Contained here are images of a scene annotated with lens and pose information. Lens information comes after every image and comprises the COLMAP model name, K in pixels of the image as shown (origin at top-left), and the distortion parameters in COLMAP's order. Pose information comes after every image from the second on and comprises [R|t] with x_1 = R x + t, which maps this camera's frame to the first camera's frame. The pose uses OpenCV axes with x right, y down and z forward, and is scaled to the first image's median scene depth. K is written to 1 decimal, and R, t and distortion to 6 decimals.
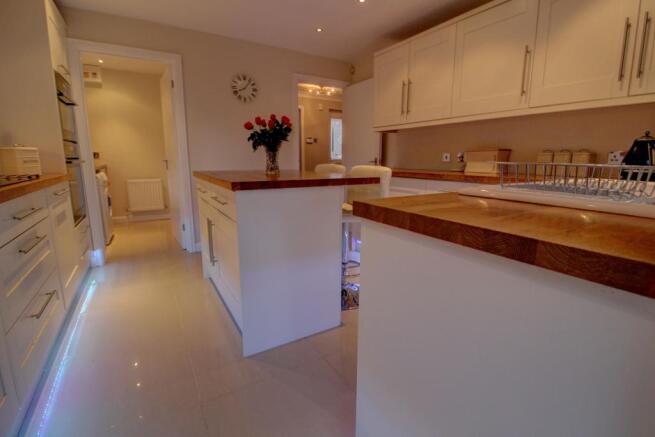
lens RADIAL K [[307.6, 0, 328.9], [0, 307.6, 210.5], [0, 0, 1]] dist [-0.000370, -0.000024]
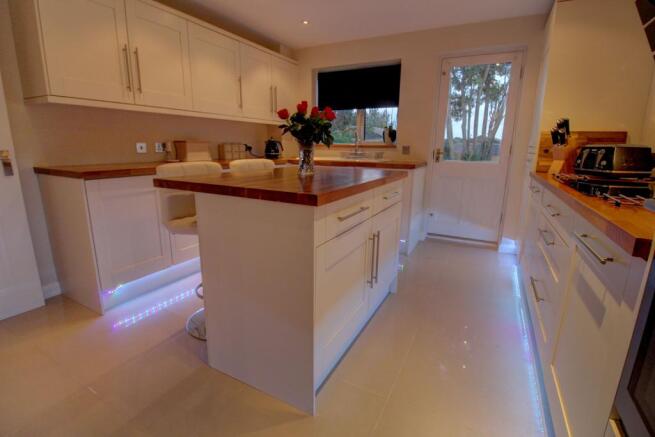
lens RADIAL K [[307.6, 0, 328.9], [0, 307.6, 210.5], [0, 0, 1]] dist [-0.000370, -0.000024]
pose [[-0.509387, -0.182604, 0.840941, -0.678038], [0.156547, 0.941257, 0.299213, -0.184177], [-0.846179, 0.284062, -0.450878, 0.998136]]
